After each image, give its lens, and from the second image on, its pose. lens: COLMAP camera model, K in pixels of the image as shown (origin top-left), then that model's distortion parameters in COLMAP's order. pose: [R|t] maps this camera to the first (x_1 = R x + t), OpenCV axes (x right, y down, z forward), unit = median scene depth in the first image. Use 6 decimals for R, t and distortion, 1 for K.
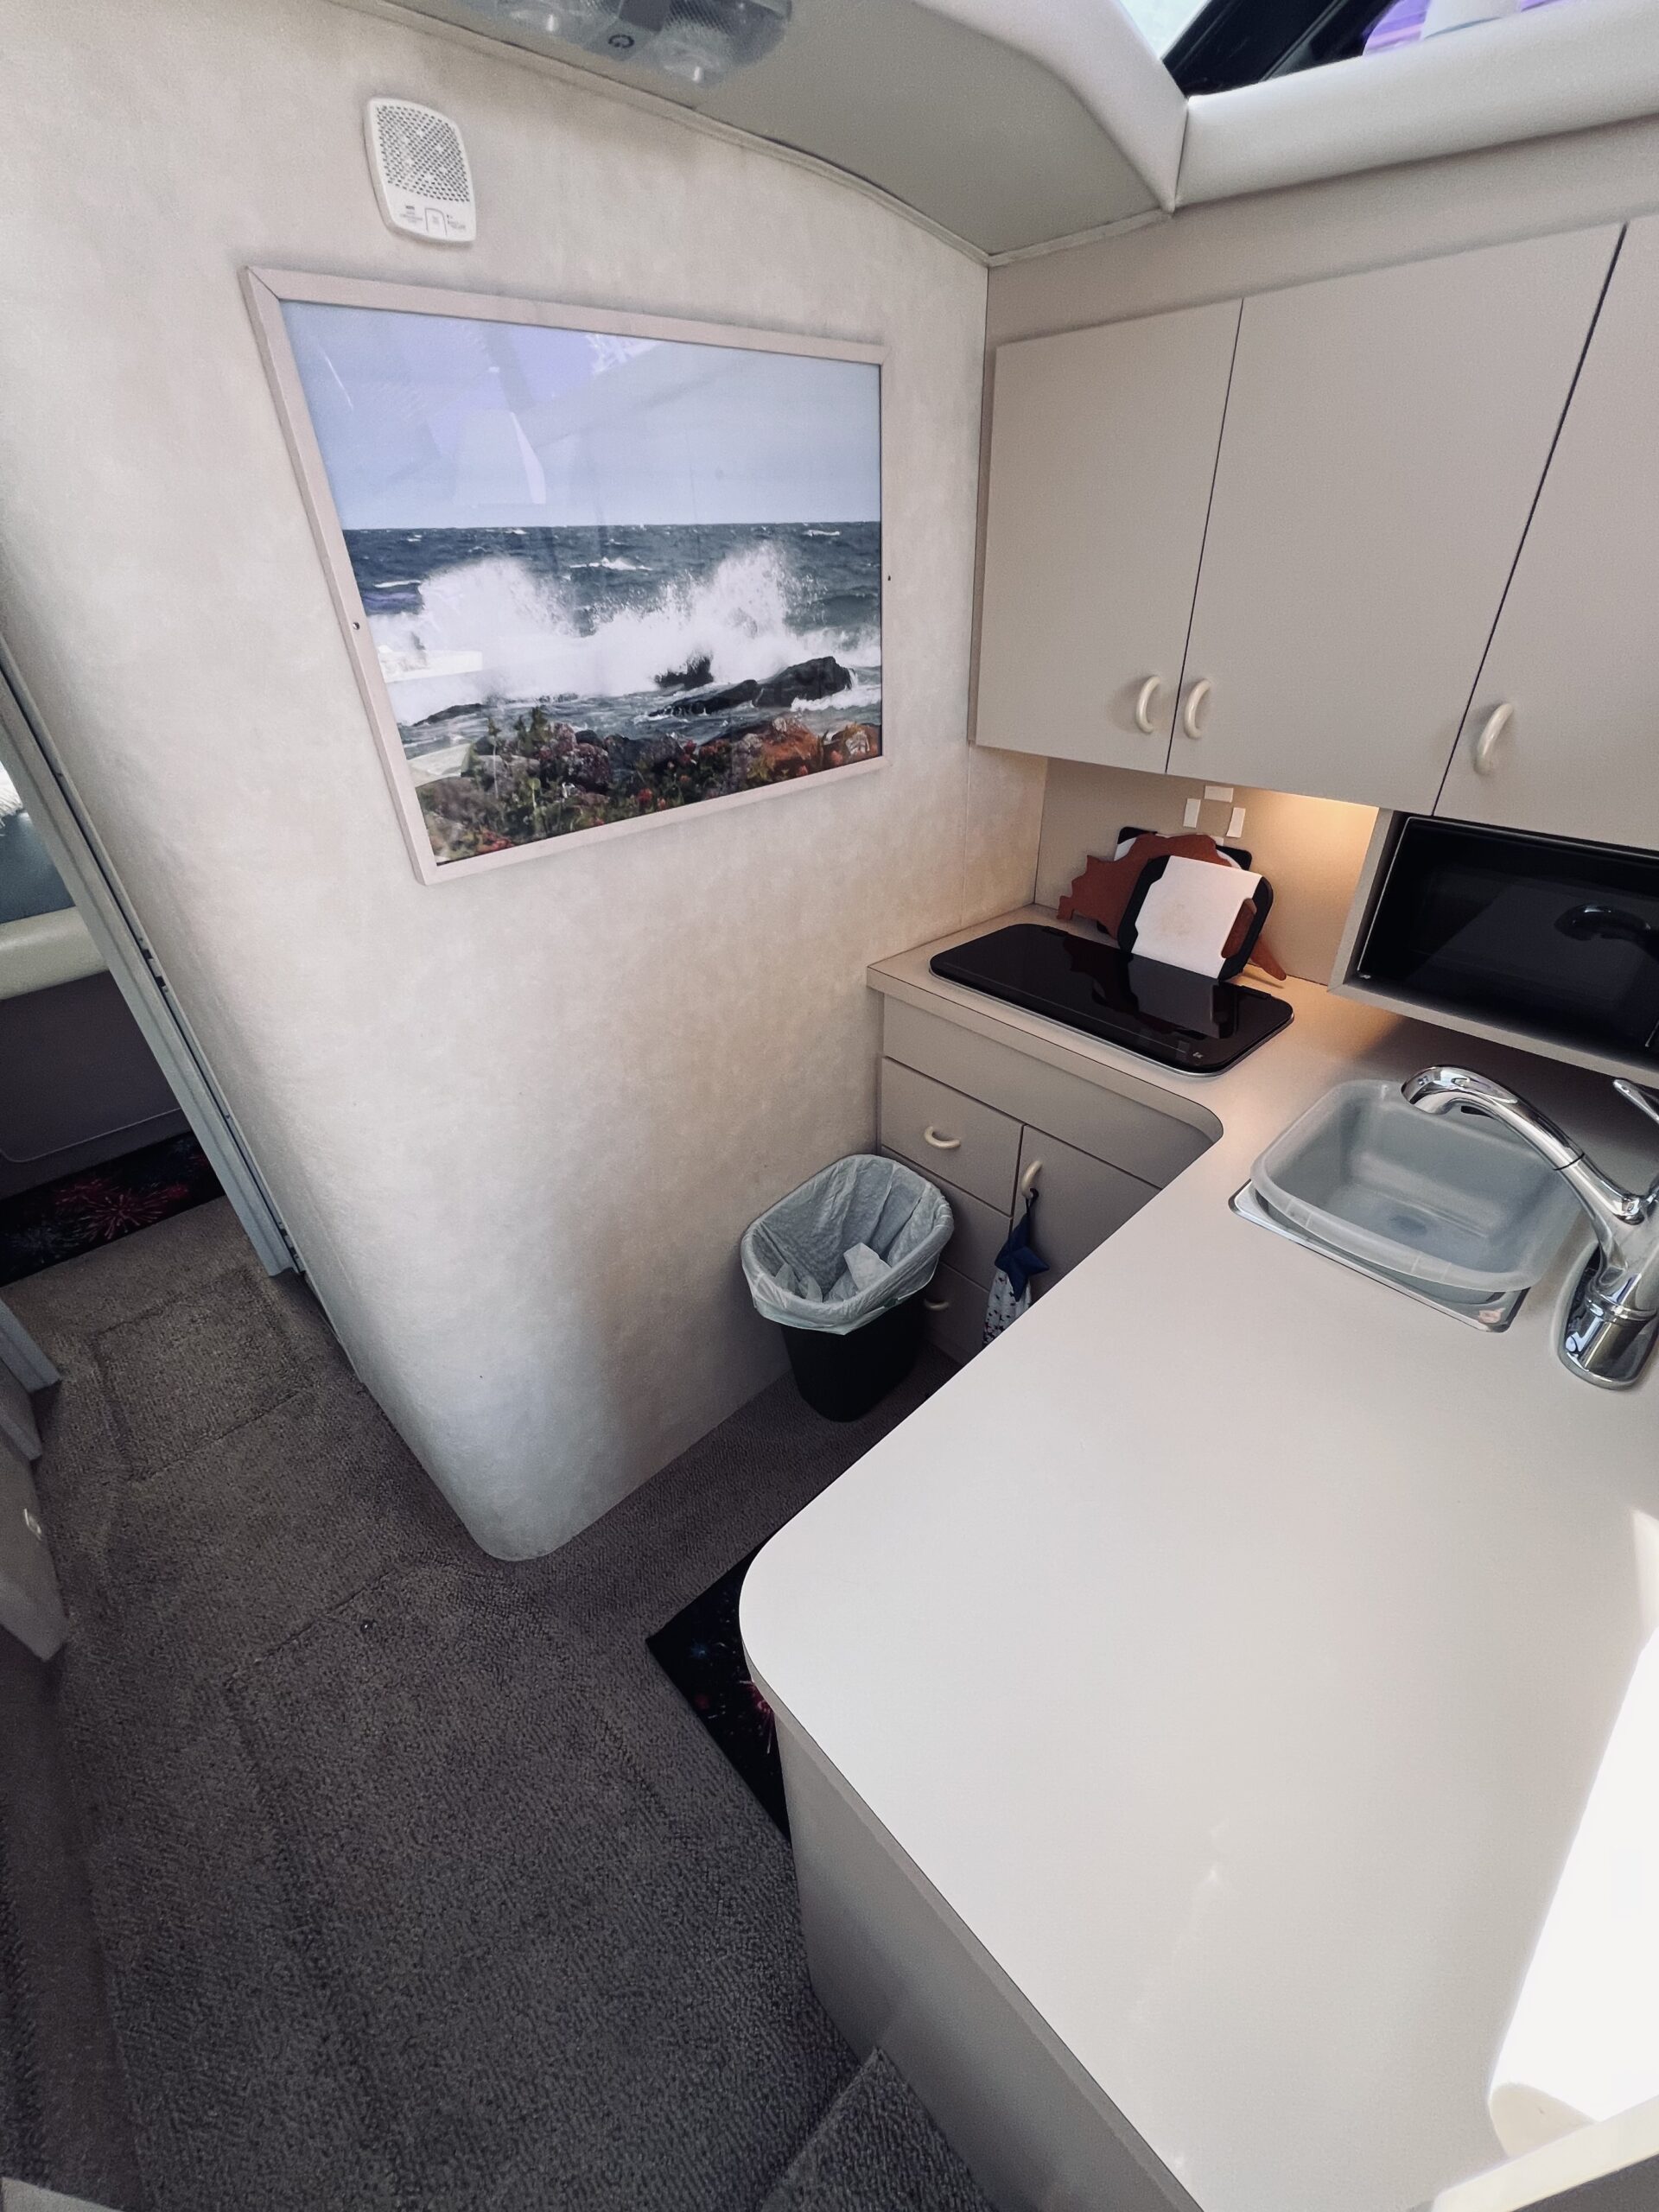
lens RADIAL K [[886.0, 0, 829.5], [0, 886.0, 1106.0], [0, 0, 1]] dist [-0.000874, 0.000185]
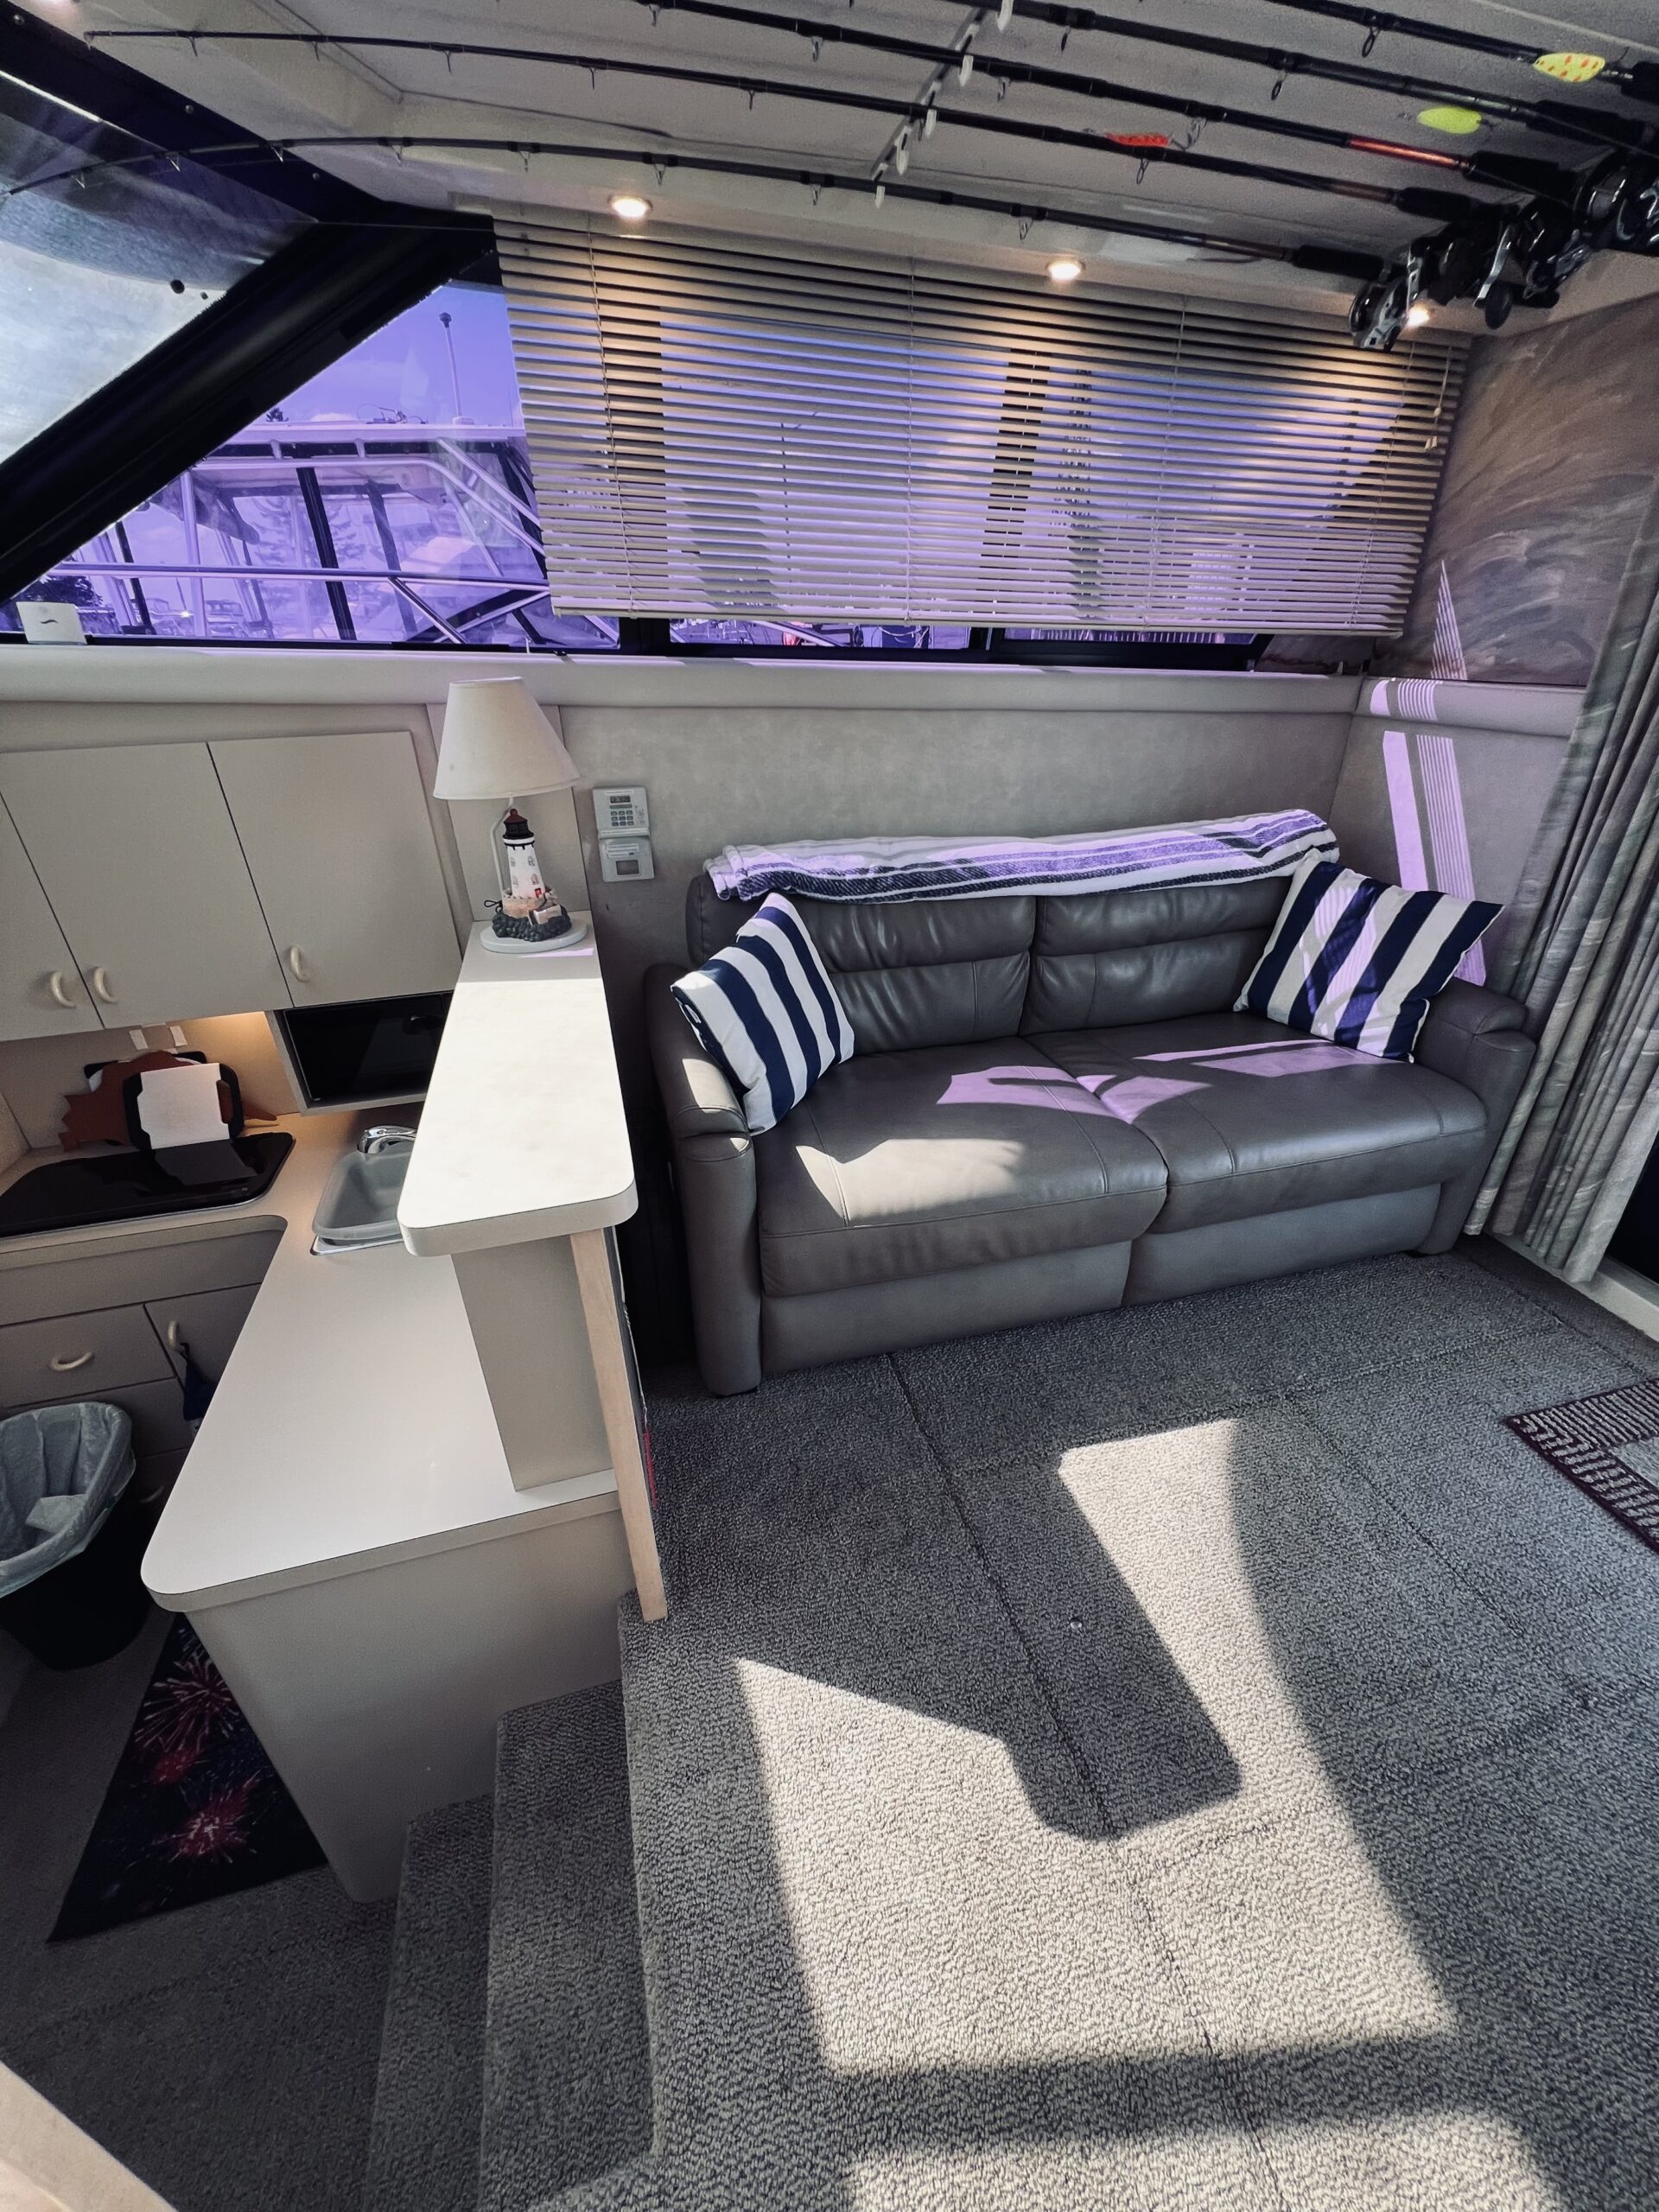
lens RADIAL K [[886.0, 0, 829.5], [0, 886.0, 1106.0], [0, 0, 1]] dist [-0.000874, 0.000185]
pose [[0.467641, -0.395563, 0.790469, -0.232224], [0.492449, 0.859228, 0.138639, 0.096021], [-0.734034, 0.324433, 0.596605, -0.618853]]
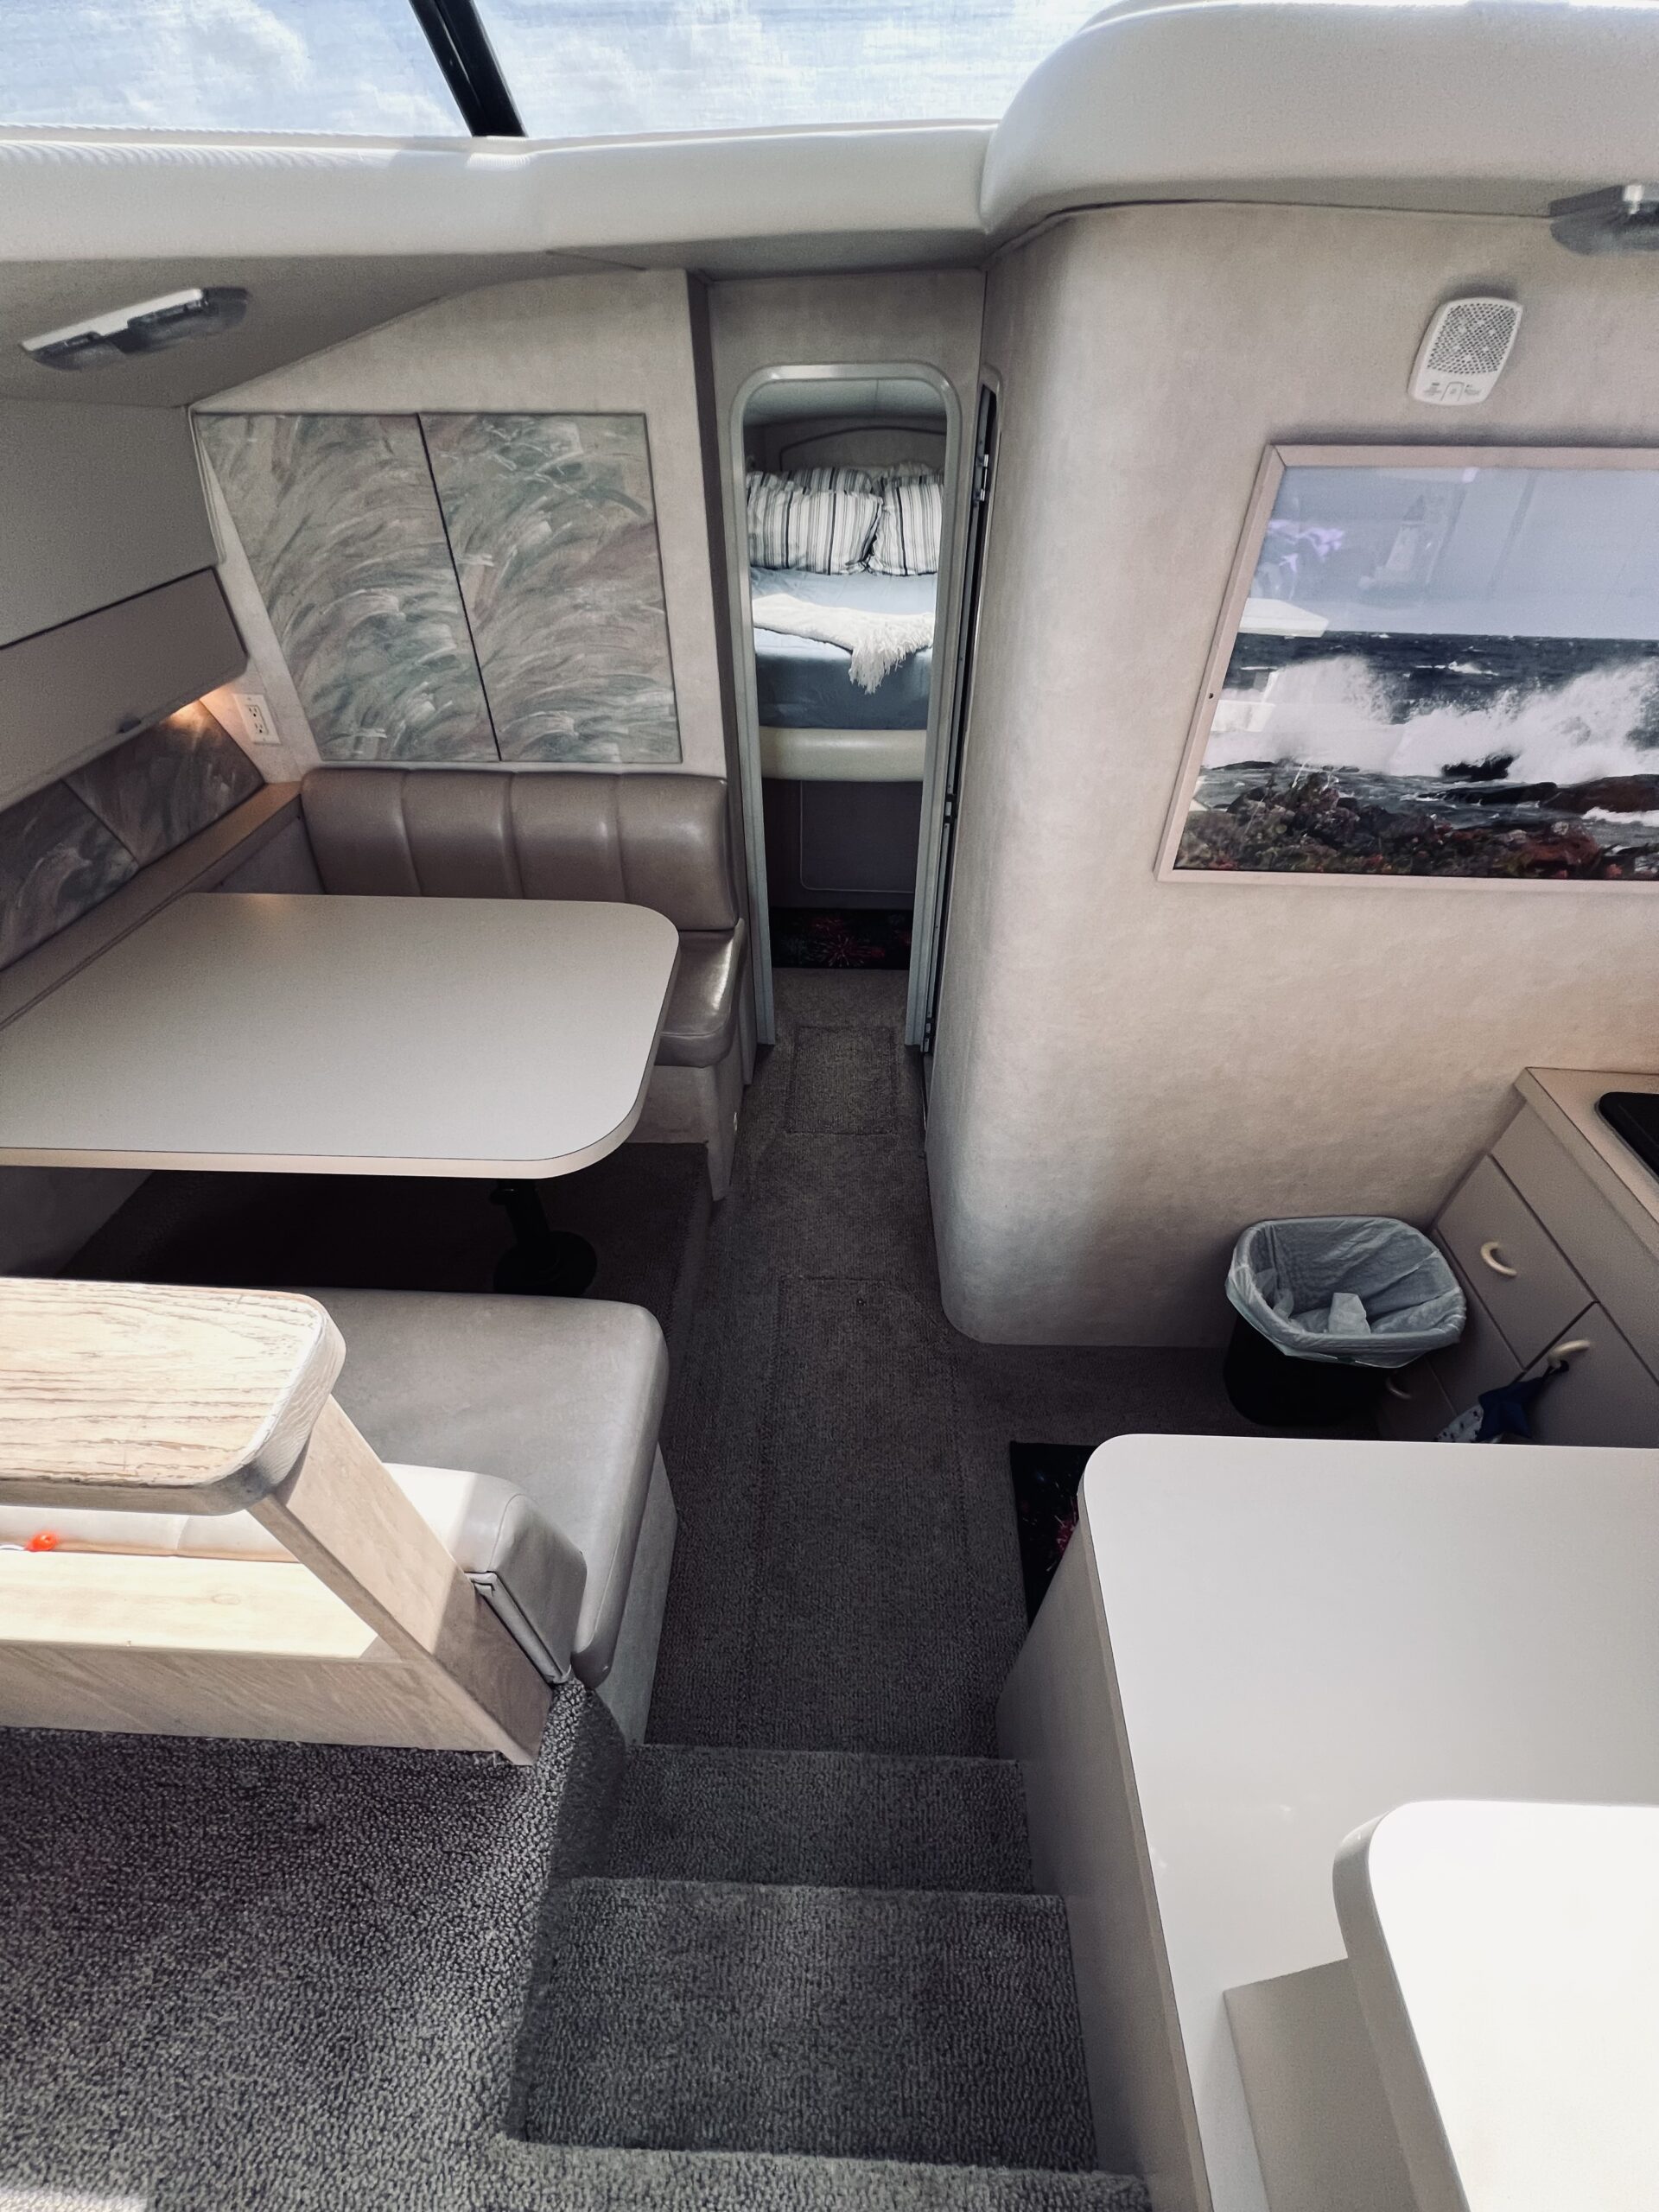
lens RADIAL K [[885.6, 0, 829.5], [0, 885.6, 1106.0], [0, 0, 1]] dist [-0.001085, 0.000427]
pose [[0.699834, 0.499037, -0.511072, 0.031691], [-0.412140, 0.866476, 0.281709, -0.098827], [0.583415, 0.013483, 0.812063, -0.262521]]
